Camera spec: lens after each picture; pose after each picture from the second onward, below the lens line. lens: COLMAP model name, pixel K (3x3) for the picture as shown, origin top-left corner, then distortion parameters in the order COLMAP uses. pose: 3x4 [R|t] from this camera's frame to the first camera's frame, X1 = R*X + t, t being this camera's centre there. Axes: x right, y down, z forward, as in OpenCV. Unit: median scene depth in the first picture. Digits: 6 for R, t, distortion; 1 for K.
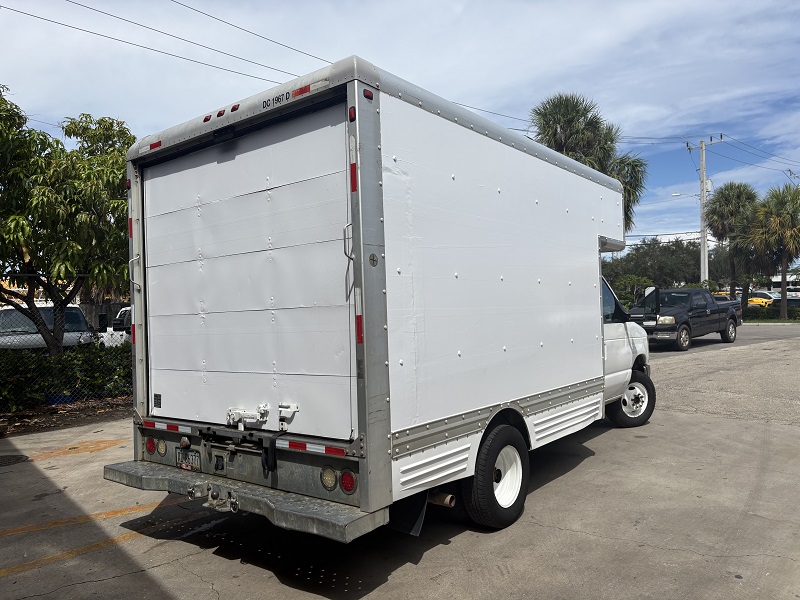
lens RADIAL K [[607.8, 0, 405.6], [0, 607.8, 297.6], [0, 0, 1]] dist [0.009943, 0.004332]
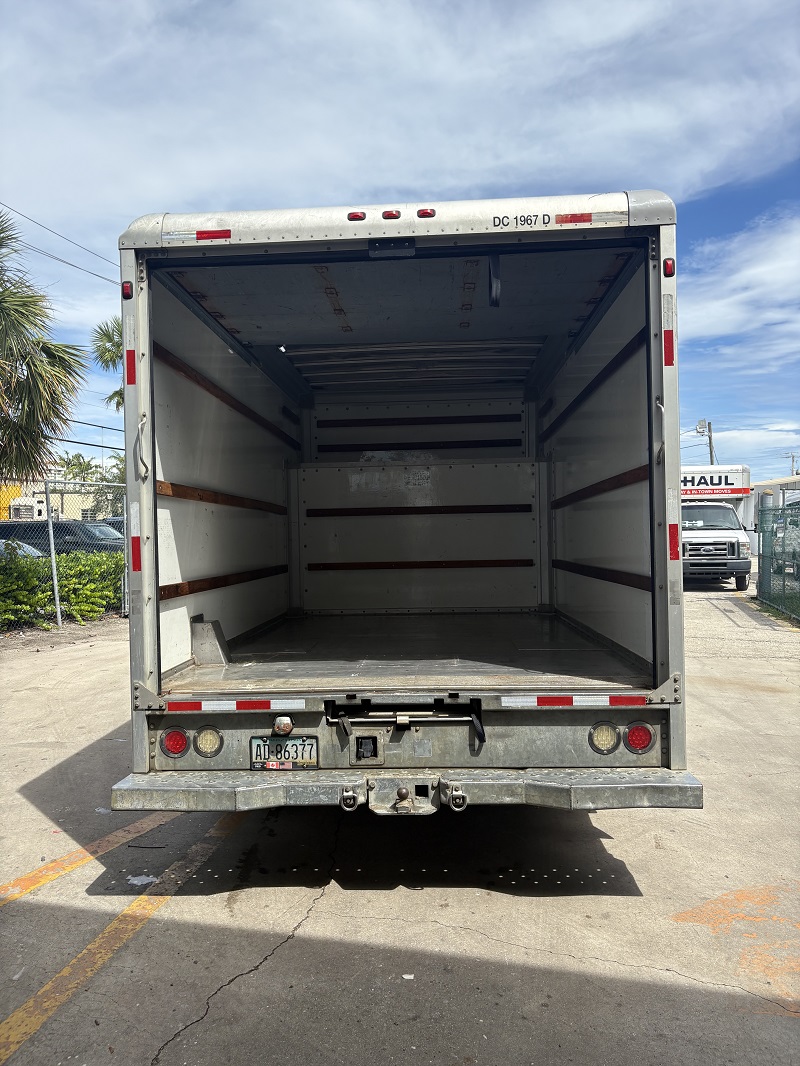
lens RADIAL K [[825.7, 0, 400.0], [0, 825.7, 533.0], [0, 0, 1]] dist [0.030024, -0.001415]
pose [[0.823501, 0.014534, 0.567129, -0.786091], [-0.024302, 0.999658, 0.009670, 0.030538], [-0.566794, -0.021746, 0.823572, 0.249601]]
